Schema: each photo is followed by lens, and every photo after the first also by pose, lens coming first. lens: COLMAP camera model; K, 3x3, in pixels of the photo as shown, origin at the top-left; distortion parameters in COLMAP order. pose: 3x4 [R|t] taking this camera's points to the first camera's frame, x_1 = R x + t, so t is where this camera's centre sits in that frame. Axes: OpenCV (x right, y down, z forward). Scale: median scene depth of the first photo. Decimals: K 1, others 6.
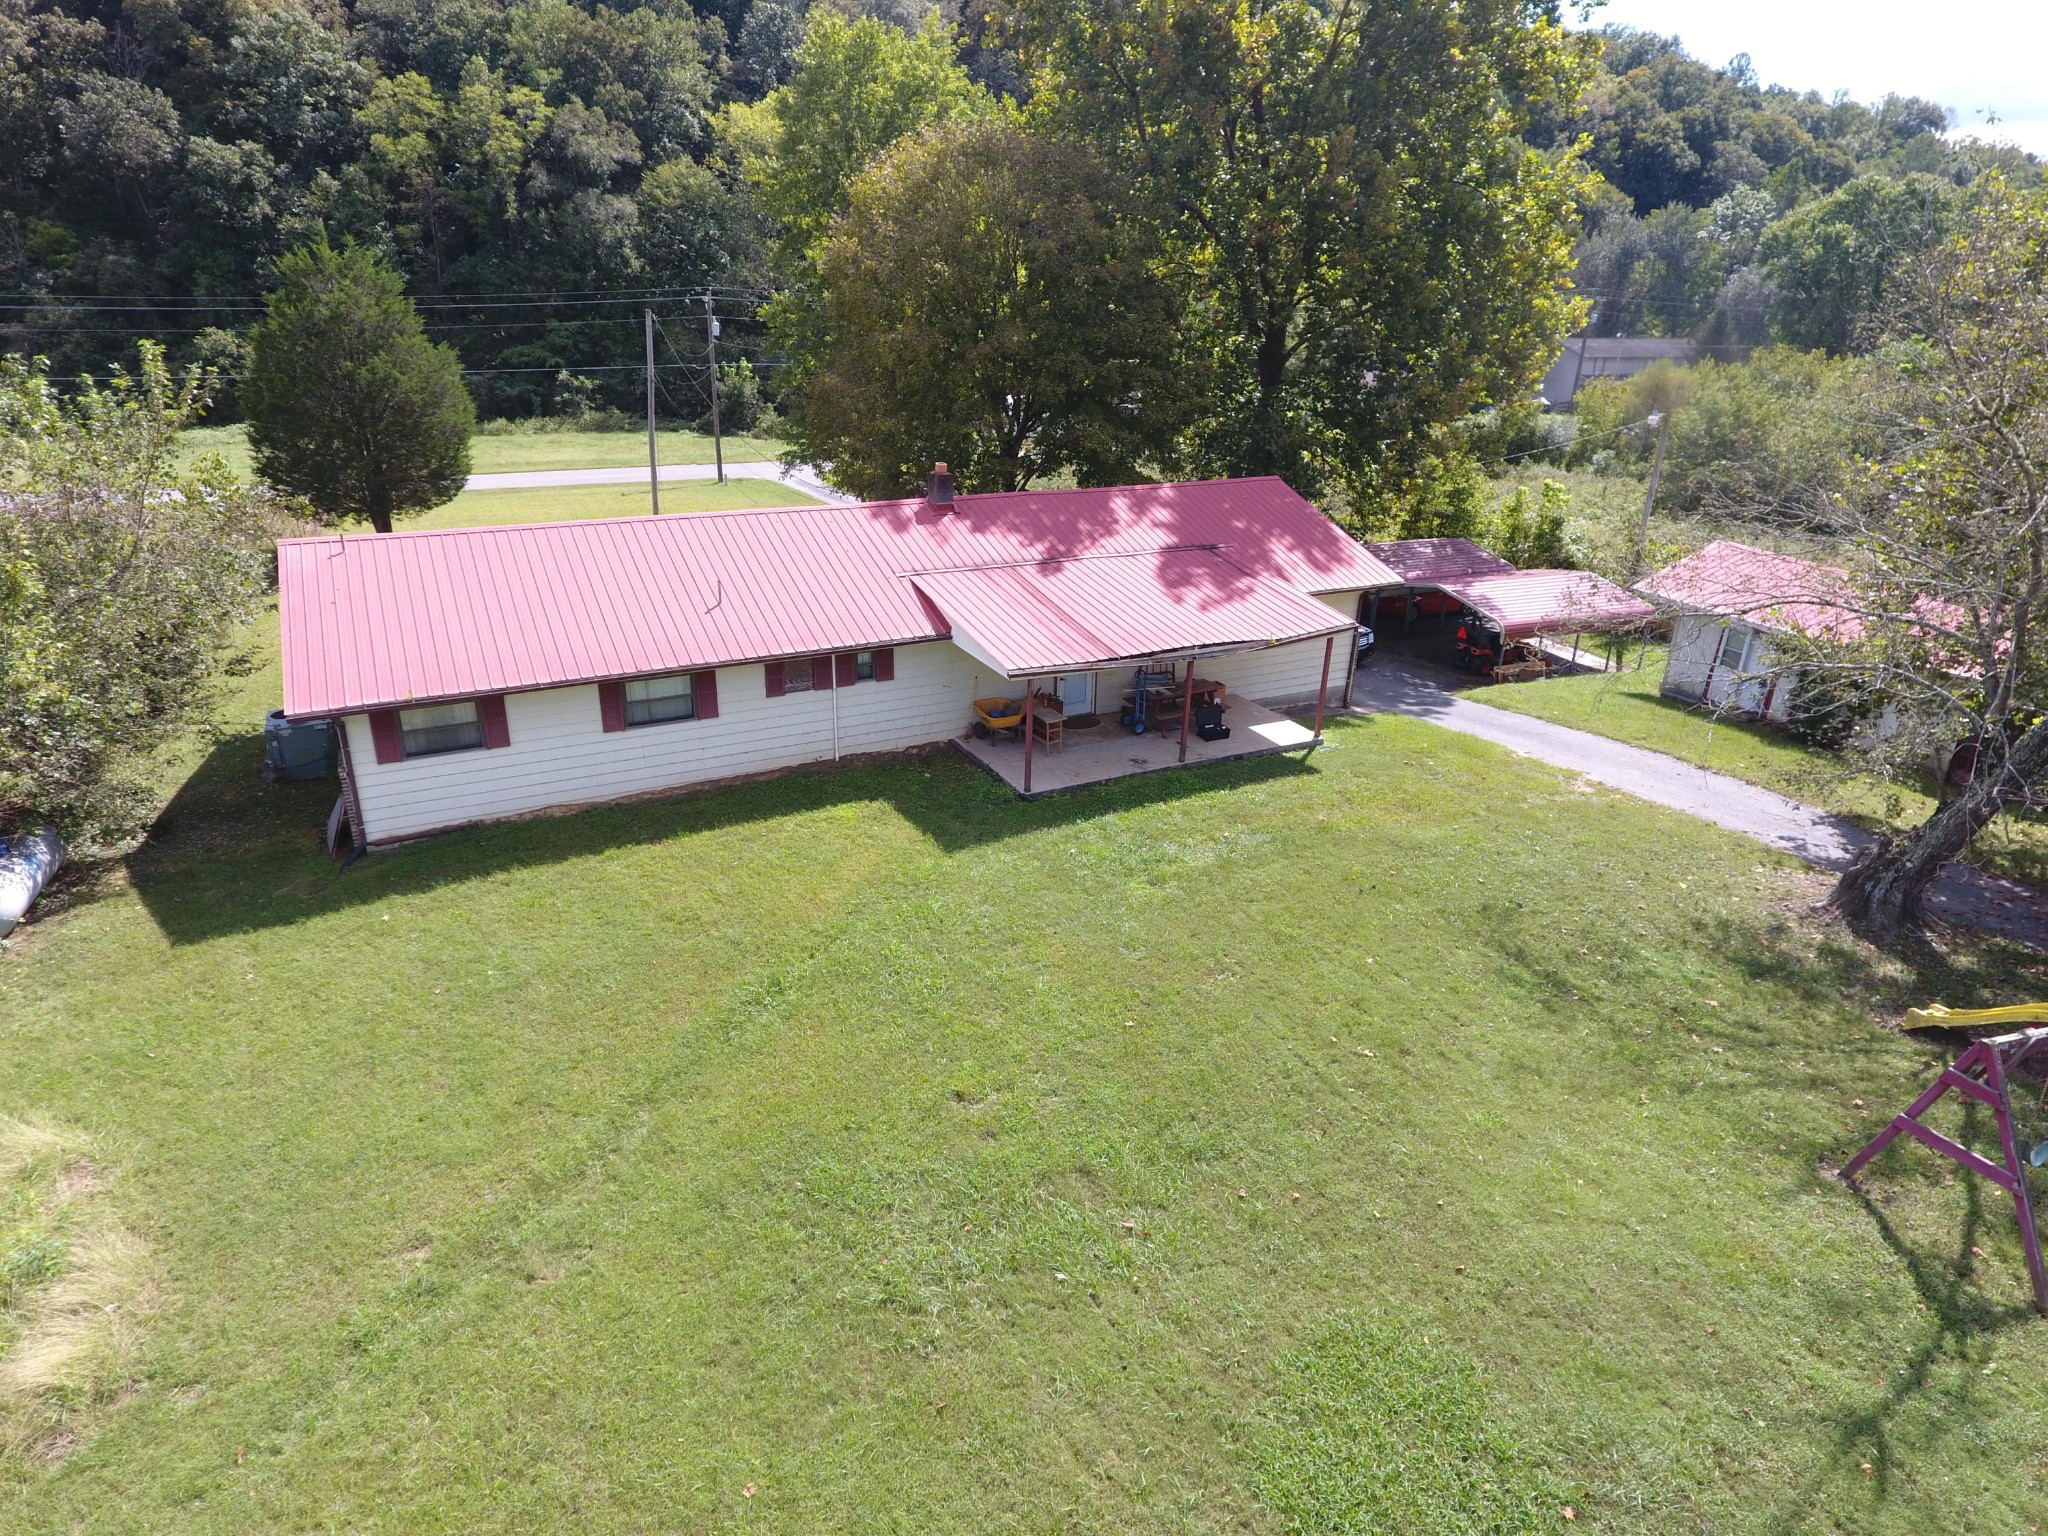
lens RADIAL K [[1202.4, 0, 1018.3], [0, 1202.4, 756.7], [0, 0, 1]] dist [-0.001730, -0.000535]
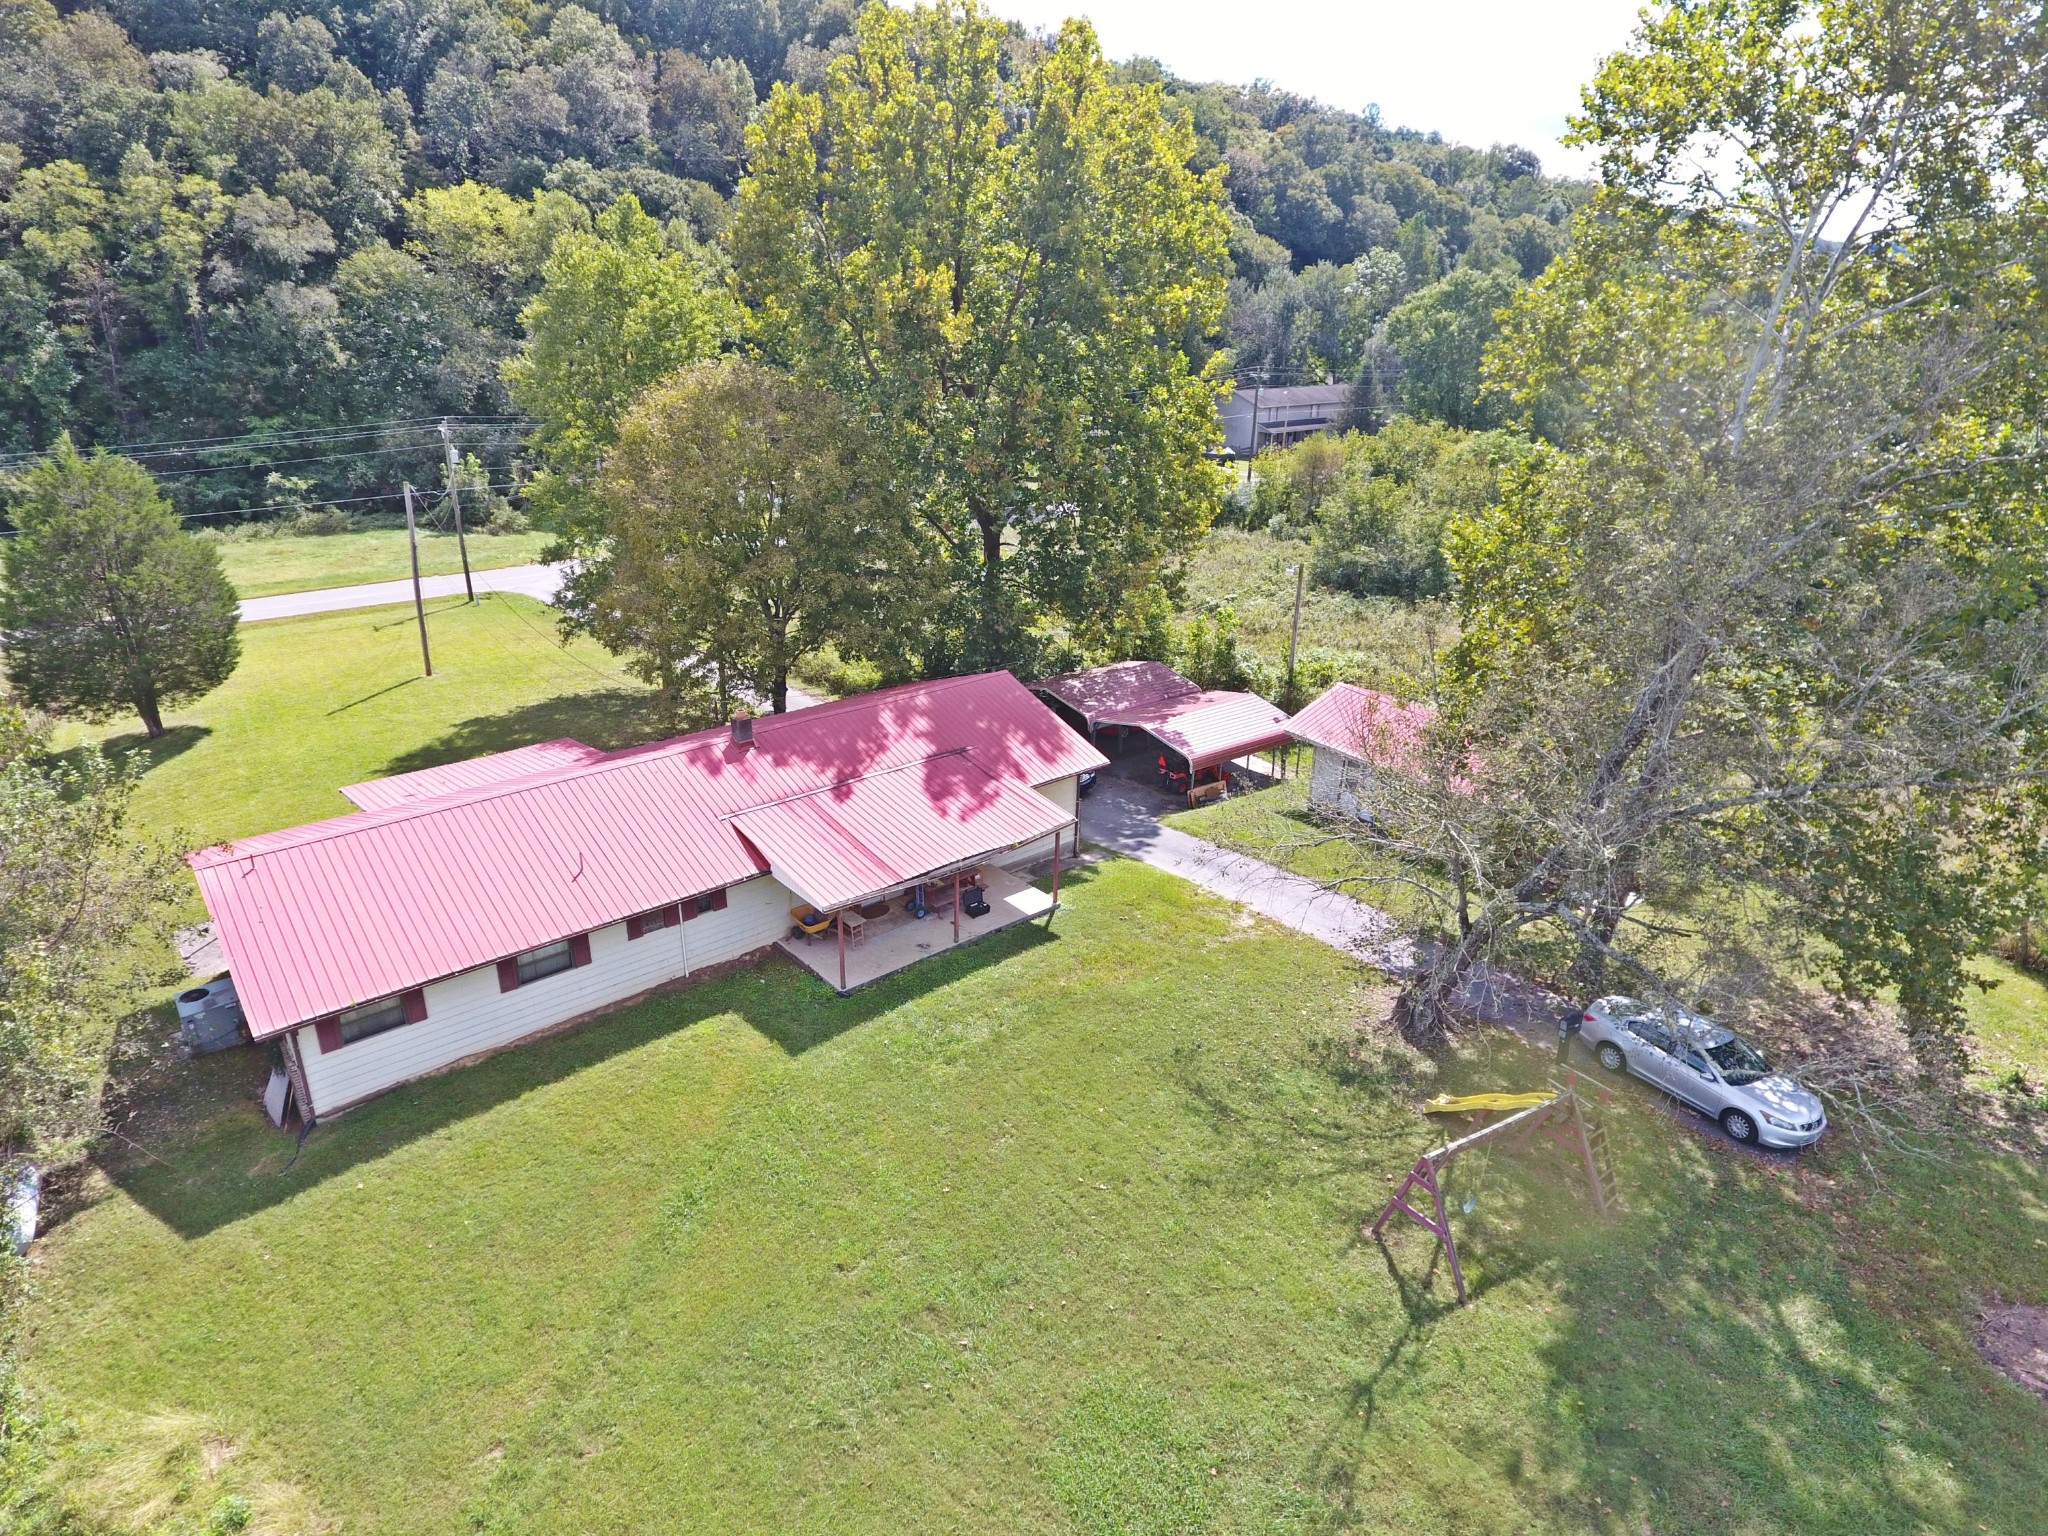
lens RADIAL K [[1202.4, 0, 1019.0], [0, 1202.4, 759.3], [0, 0, 1]] dist [-0.001730, -0.000535]
pose [[0.974796, -0.092379, 0.203074, -0.046876], [0.092402, 0.995678, 0.009387, -0.204504], [-0.203063, 0.009614, 0.979118, -0.307484]]
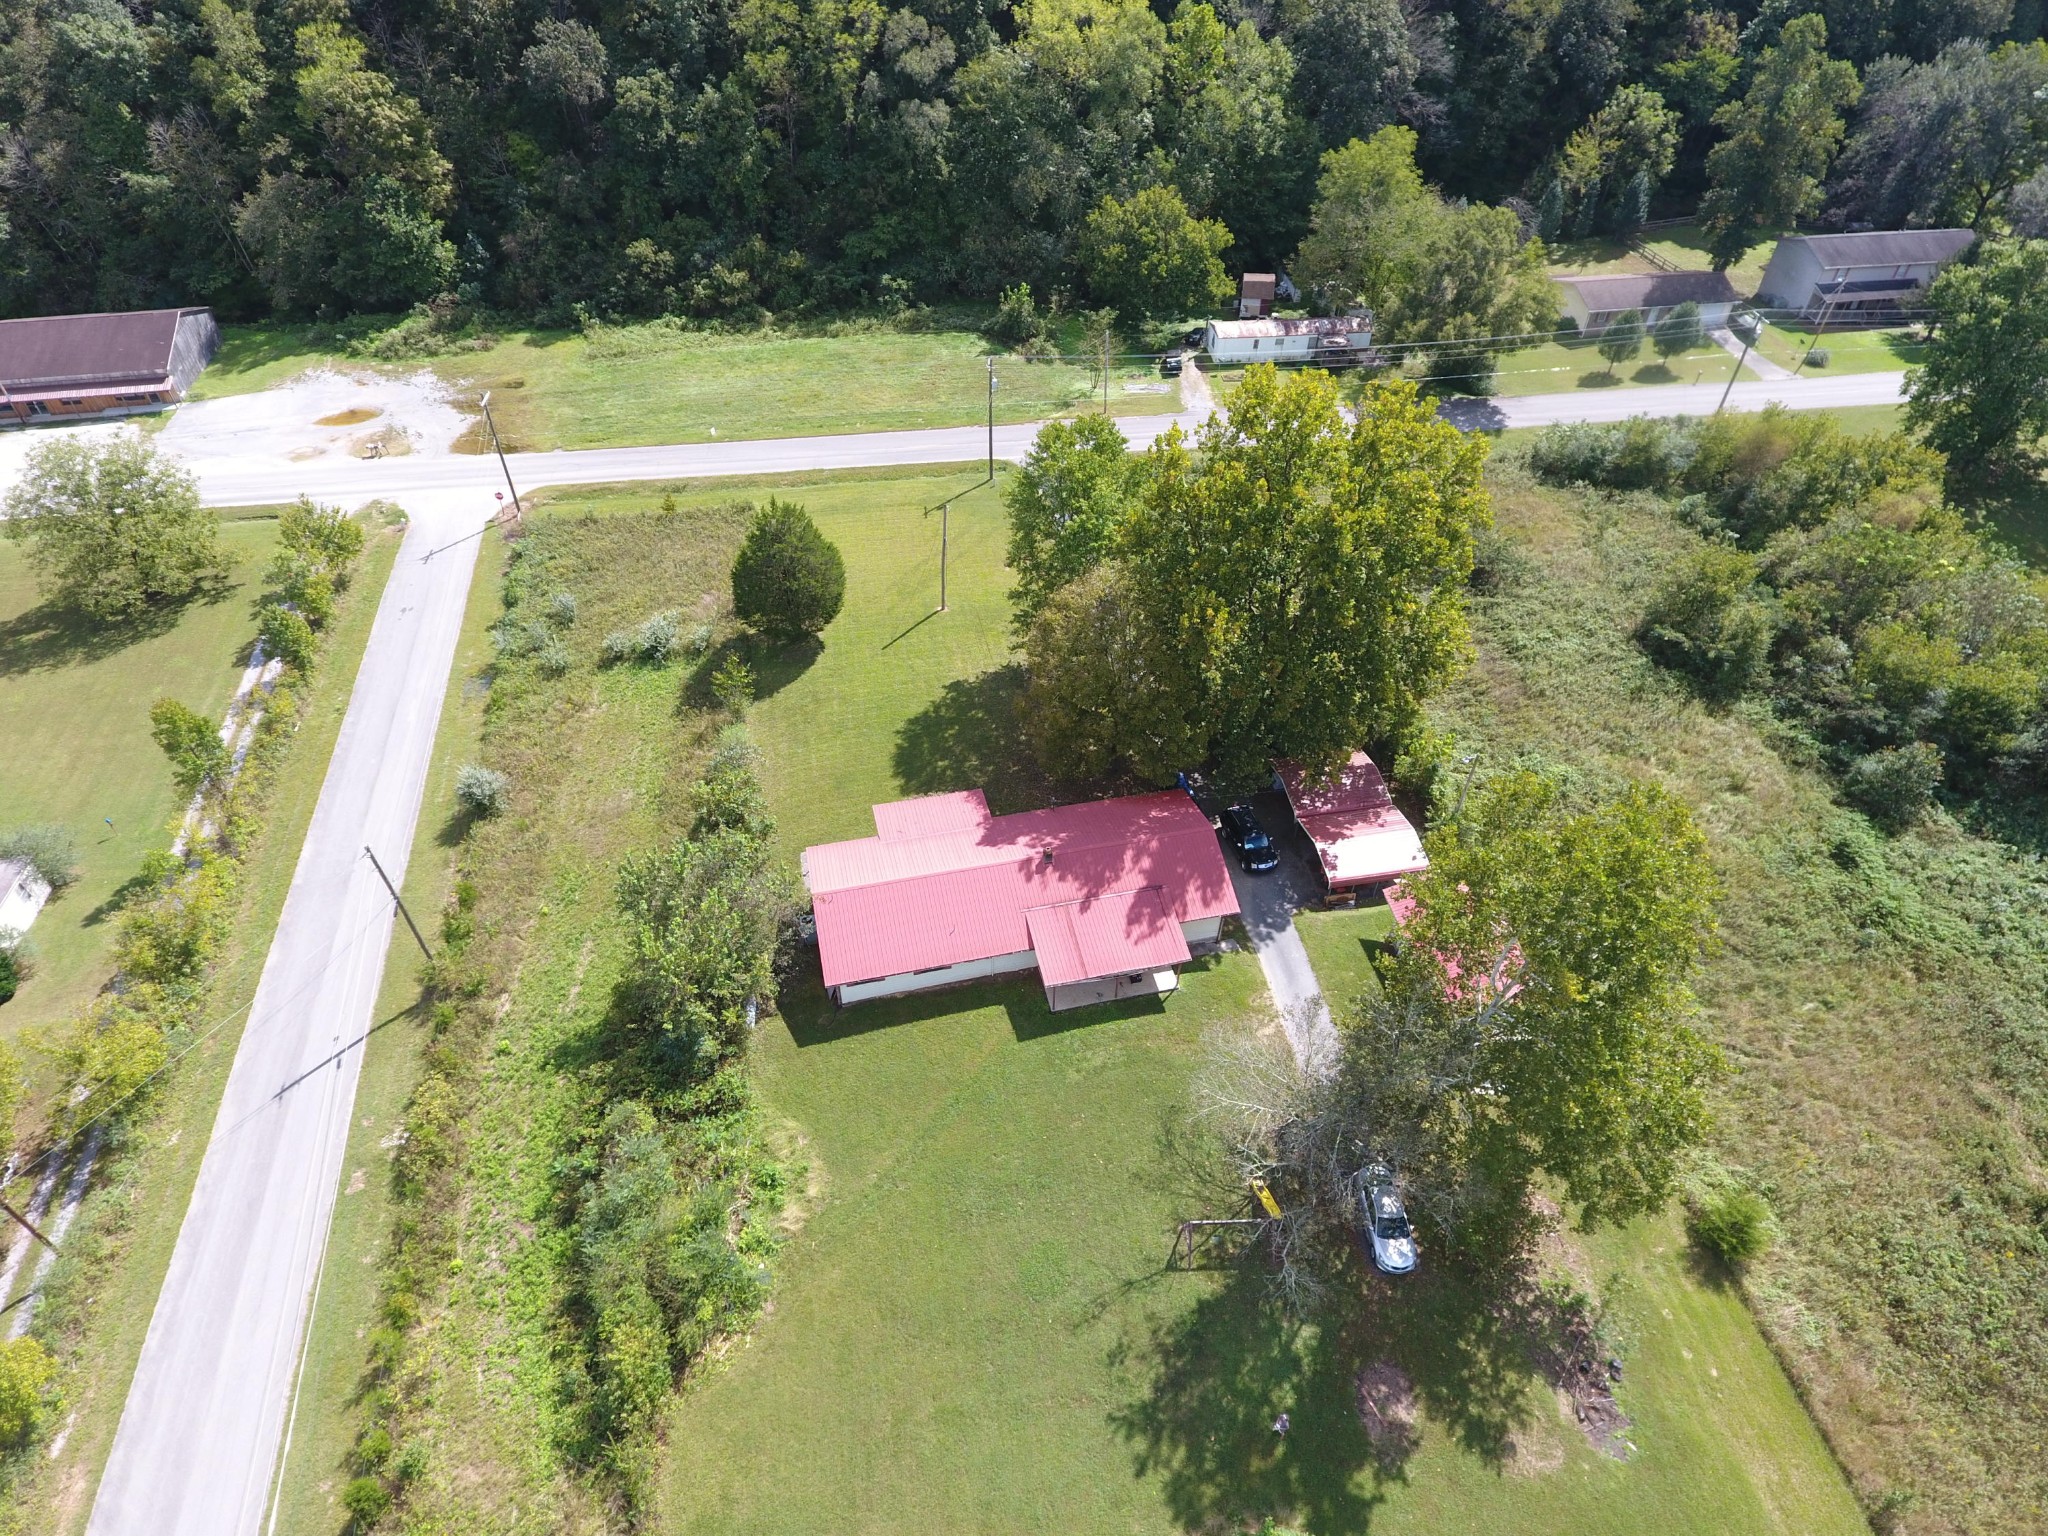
lens RADIAL K [[1202.4, 0, 1026.4], [0, 1202.4, 772.3], [0, 0, 1]] dist [-0.001730, -0.000535]
pose [[0.970189, 0.163356, -0.179021, 0.347783], [-0.085389, 0.921729, 0.378317, -1.500532], [0.226810, -0.351753, 0.908200, -1.353560]]
